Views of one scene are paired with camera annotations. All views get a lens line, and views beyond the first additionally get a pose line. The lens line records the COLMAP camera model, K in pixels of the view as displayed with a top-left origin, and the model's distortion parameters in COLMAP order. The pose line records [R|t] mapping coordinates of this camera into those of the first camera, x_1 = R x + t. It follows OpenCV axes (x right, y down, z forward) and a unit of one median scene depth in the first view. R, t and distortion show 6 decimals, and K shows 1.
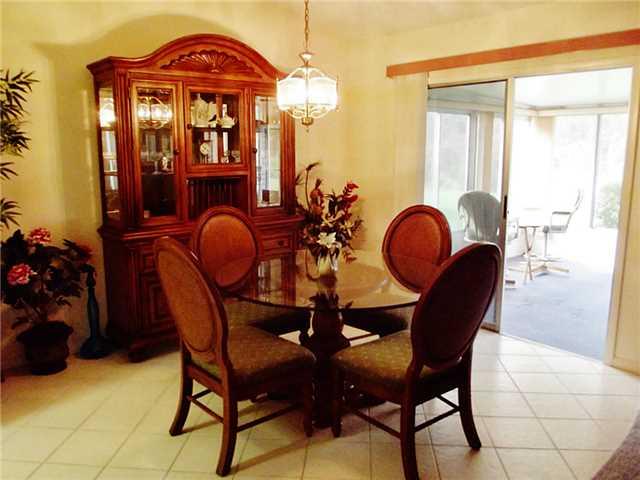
lens RADIAL K [[529.4, 0, 319.2], [0, 529.4, 240.5], [0, 0, 1]] dist [-0.070748, 0.031739]
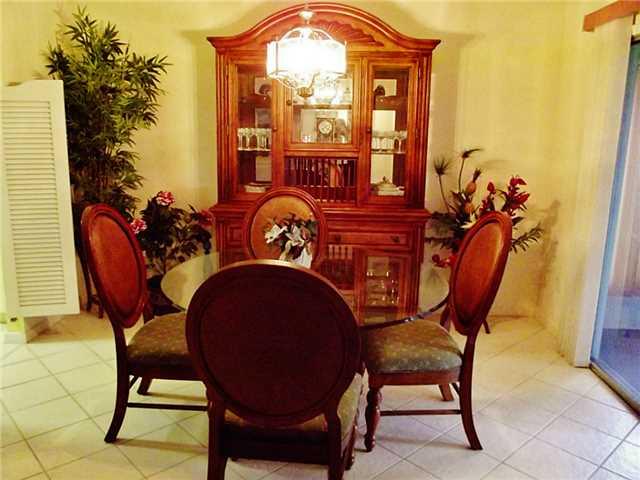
lens RADIAL K [[529.4, 0, 321.4], [0, 529.4, 240.3], [0, 0, 1]] dist [-0.070748, 0.031739]
pose [[0.728584, 0.152368, -0.667794, 0.471325], [-0.138953, 0.987551, 0.073723, -0.046117], [0.670714, 0.039078, 0.740686, 0.327573]]
